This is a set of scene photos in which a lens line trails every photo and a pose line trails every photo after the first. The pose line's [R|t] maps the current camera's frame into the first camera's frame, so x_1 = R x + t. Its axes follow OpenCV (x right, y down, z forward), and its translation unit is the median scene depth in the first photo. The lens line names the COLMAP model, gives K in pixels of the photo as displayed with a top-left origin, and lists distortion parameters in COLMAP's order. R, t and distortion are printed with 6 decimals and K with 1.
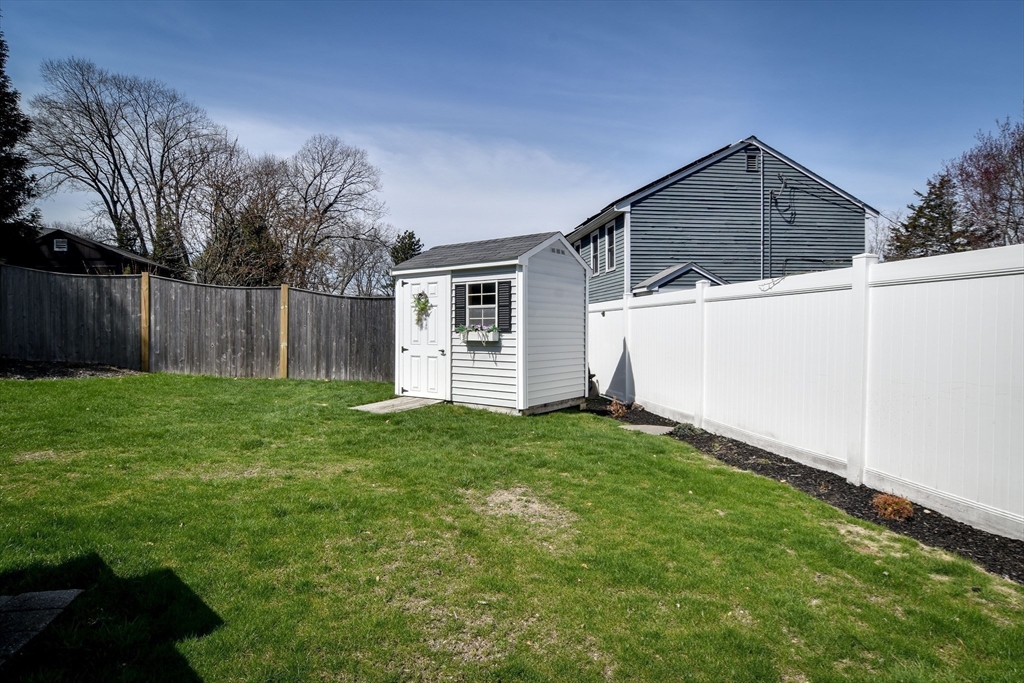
lens RADIAL K [[543.8, 0, 512.0], [0, 543.8, 341.5], [0, 0, 1]] dist [0.002271, -0.001288]
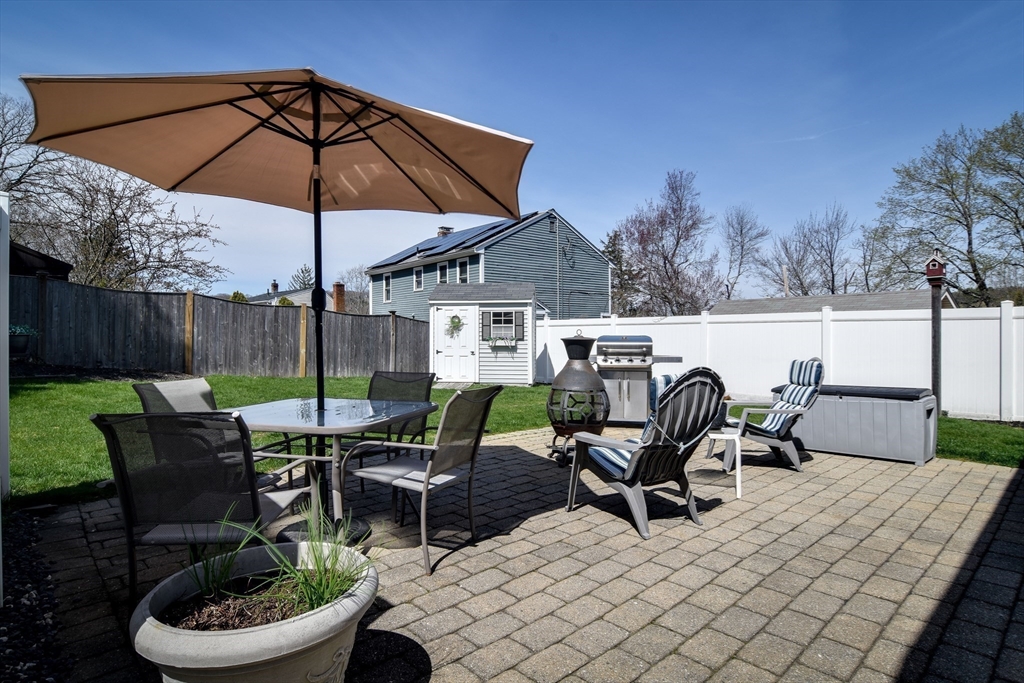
lens RADIAL K [[543.8, 0, 512.0], [0, 543.8, 341.5], [0, 0, 1]] dist [0.002271, -0.001288]
pose [[0.860918, -0.004089, 0.508727, -0.678057], [0.011296, 0.999875, -0.011079, 0.003924], [-0.508618, 0.015285, 0.860857, -0.363597]]
